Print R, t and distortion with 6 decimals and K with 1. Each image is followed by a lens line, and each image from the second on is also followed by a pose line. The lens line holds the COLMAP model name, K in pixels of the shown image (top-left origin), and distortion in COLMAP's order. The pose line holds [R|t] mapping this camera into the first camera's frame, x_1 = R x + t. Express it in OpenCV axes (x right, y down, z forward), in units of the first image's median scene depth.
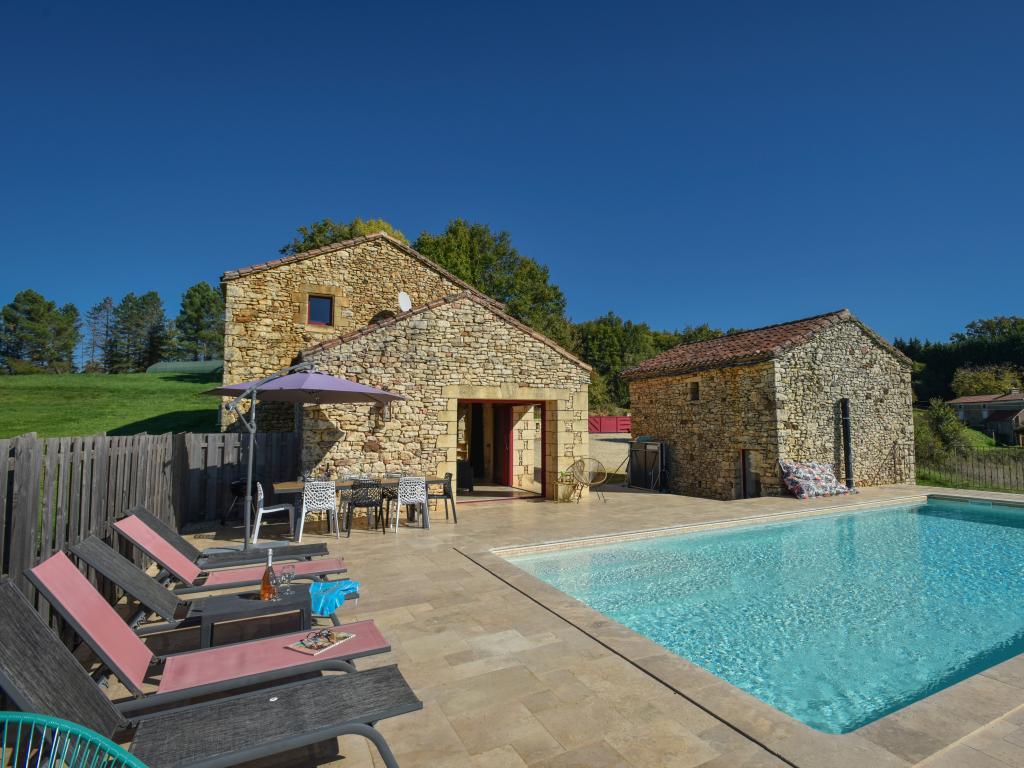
lens RADIAL K [[569.3, 0, 585.6], [0, 569.3, 354.8], [0, 0, 1]] dist [-0.017938, 0.000339]
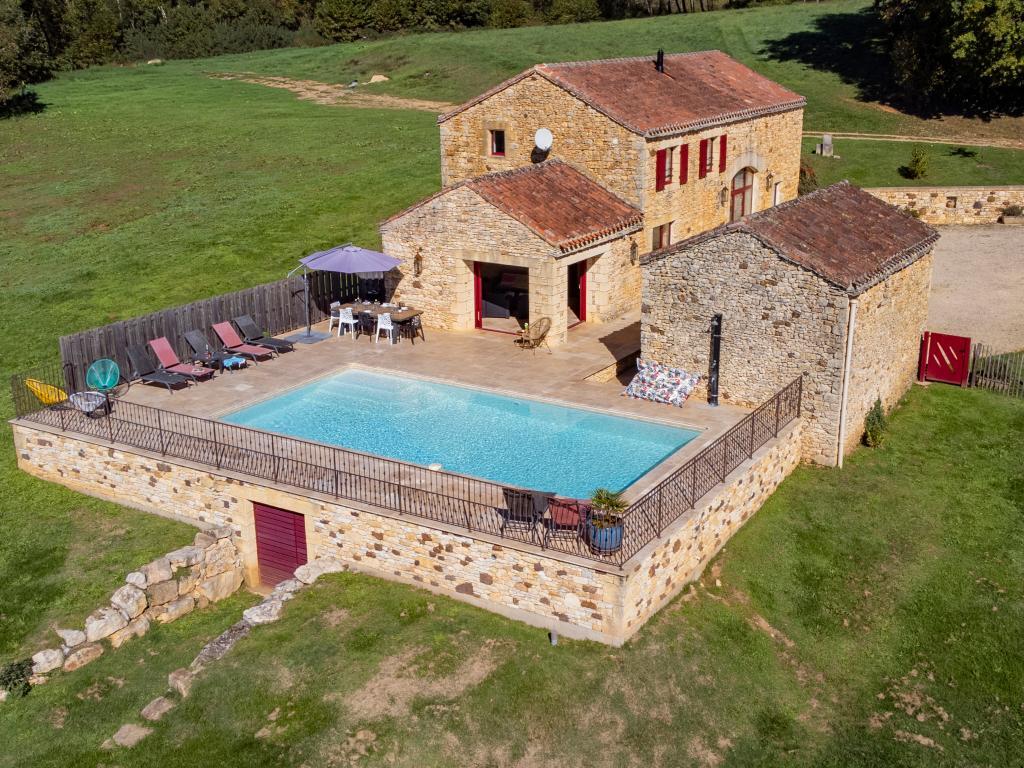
lens RADIAL K [[1436.3, 0, 513.5], [0, 1436.3, 379.2], [0, 0, 1]] dist [0.027933, 0.000000]
pose [[0.431253, 0.260910, -0.863682, 2.432706], [0.128276, 0.929818, 0.344940, -0.699774], [0.893065, -0.259546, 0.367519, -0.210867]]
